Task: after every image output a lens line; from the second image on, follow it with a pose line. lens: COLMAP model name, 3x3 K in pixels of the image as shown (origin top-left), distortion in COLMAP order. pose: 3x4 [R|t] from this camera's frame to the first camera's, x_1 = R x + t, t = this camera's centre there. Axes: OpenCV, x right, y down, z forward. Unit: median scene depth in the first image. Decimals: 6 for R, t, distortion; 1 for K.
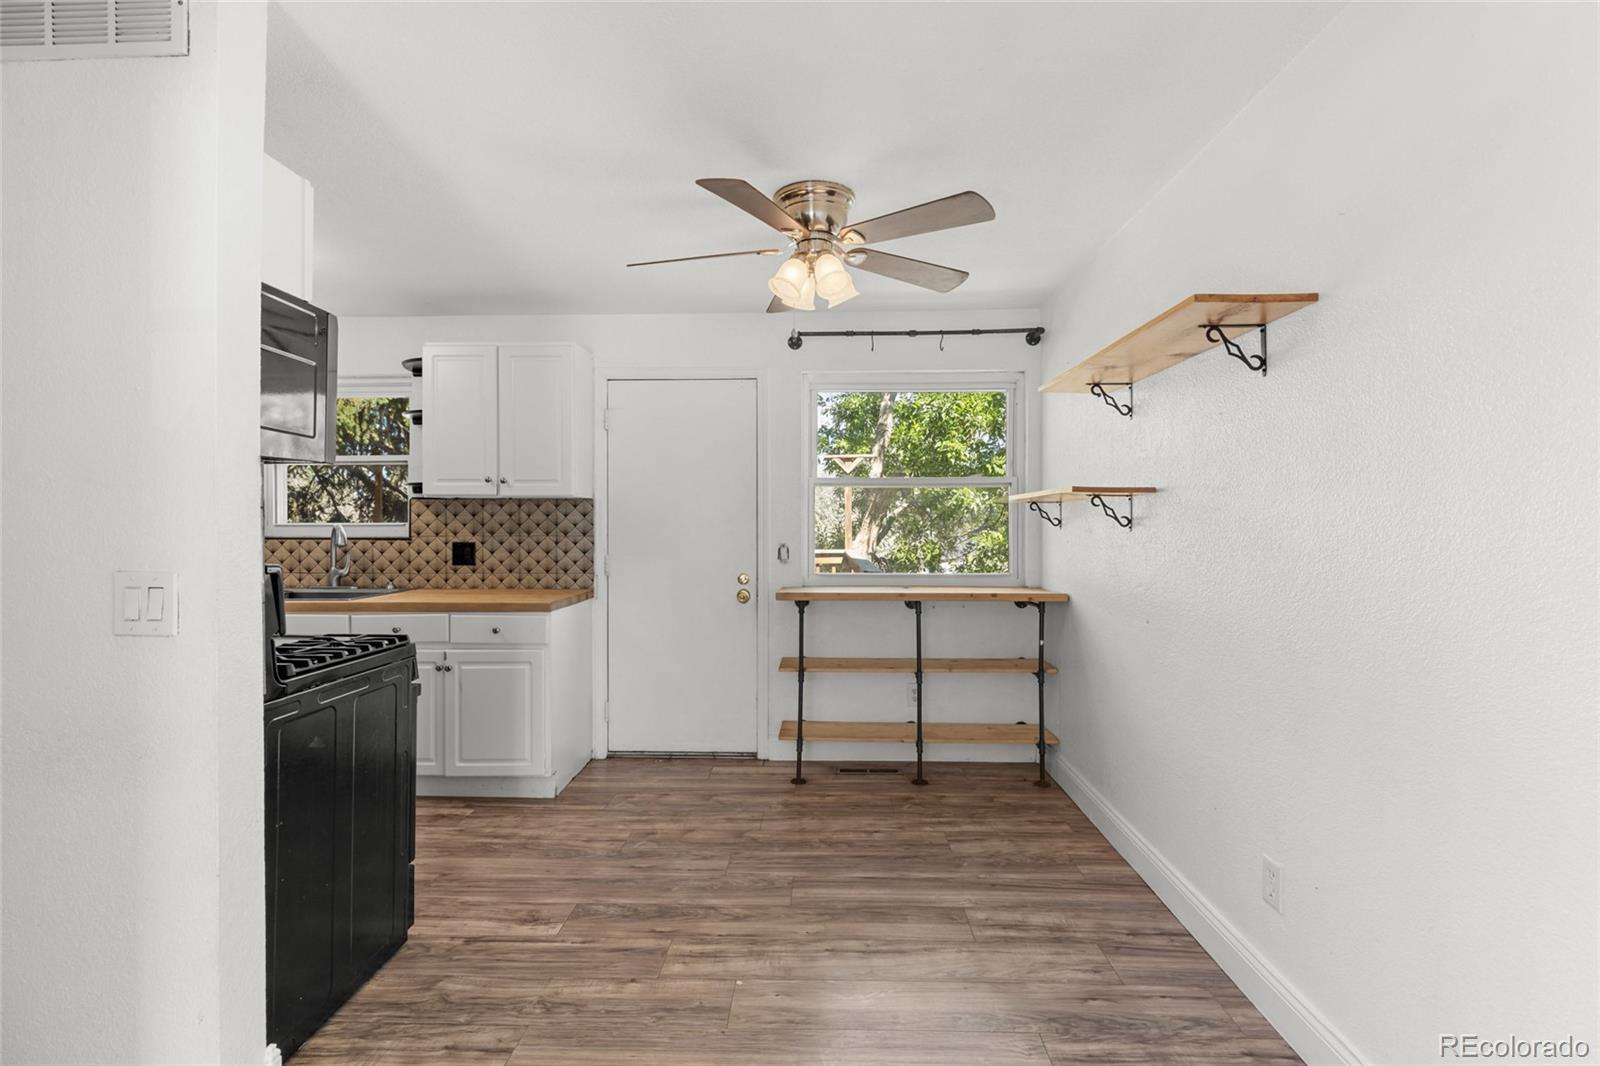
lens RADIAL K [[726.8, 0, 804.5], [0, 726.8, 522.5], [0, 0, 1]] dist [0.007520, -0.001852]
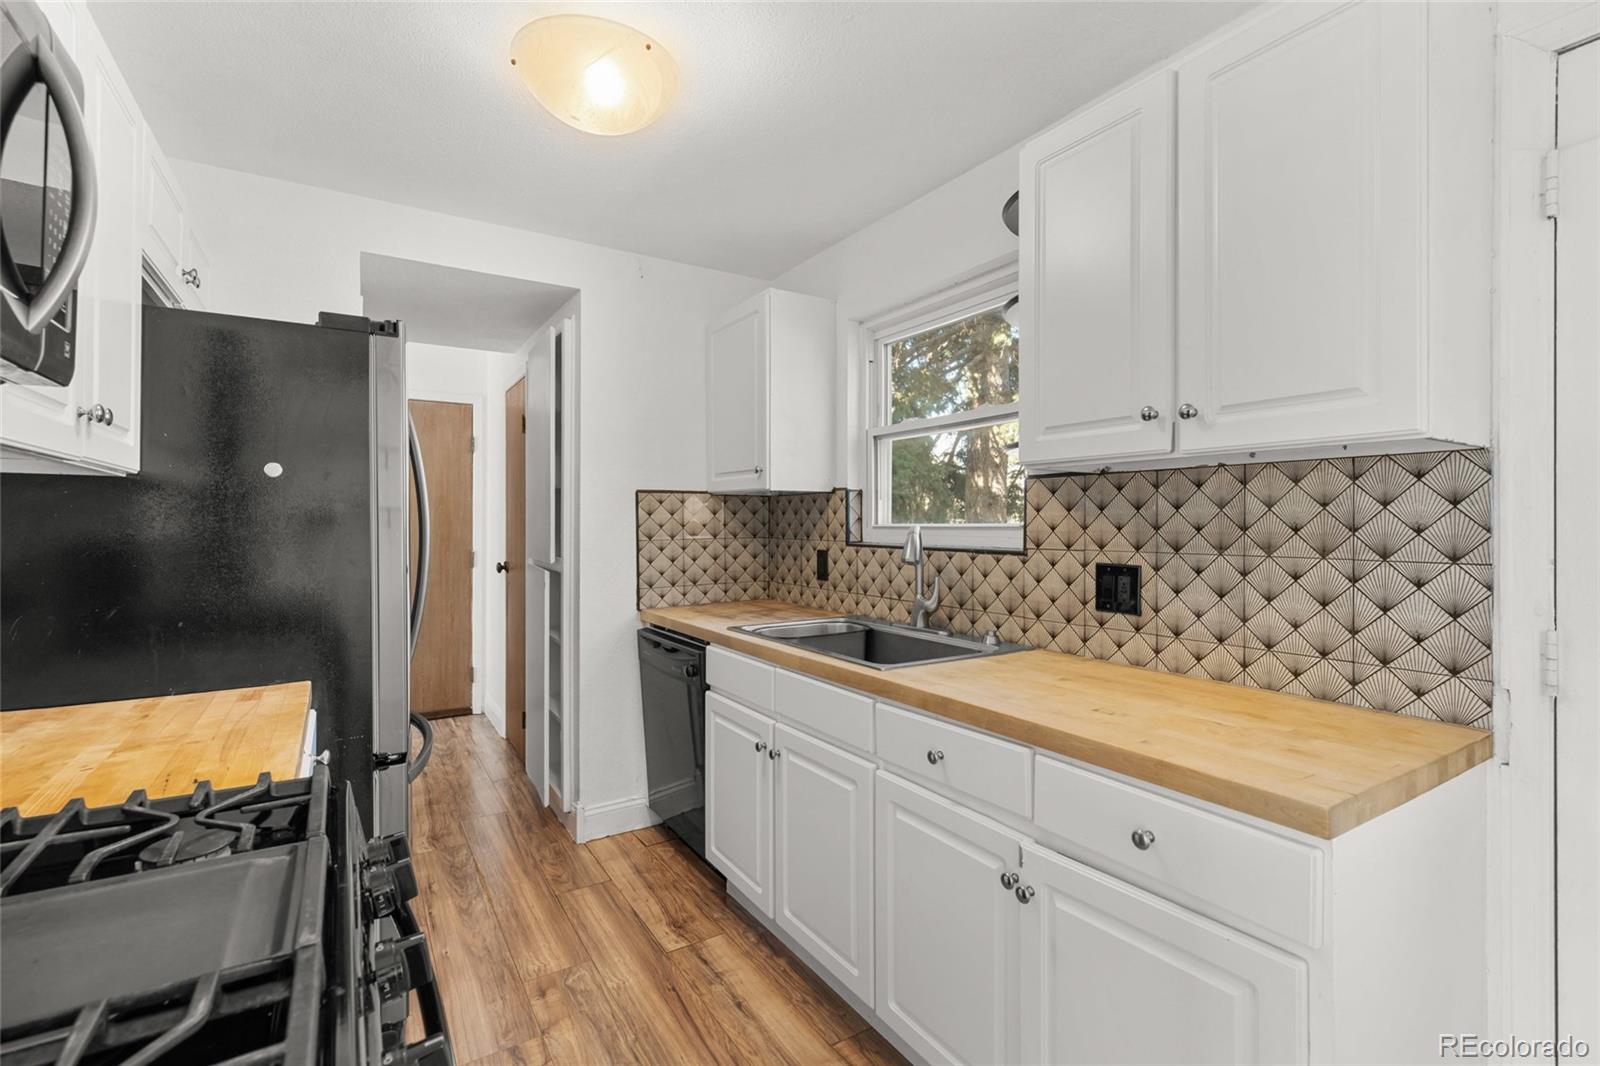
lens RADIAL K [[726.8, 0, 799.5], [0, 726.8, 524.7], [0, 0, 1]] dist [0.007520, -0.001852]
pose [[0.562733, 0.002748, -0.826634, -0.195327], [-0.004412, 0.999990, 0.000321, 0.001986], [0.826627, 0.003466, 0.562740, 0.565863]]
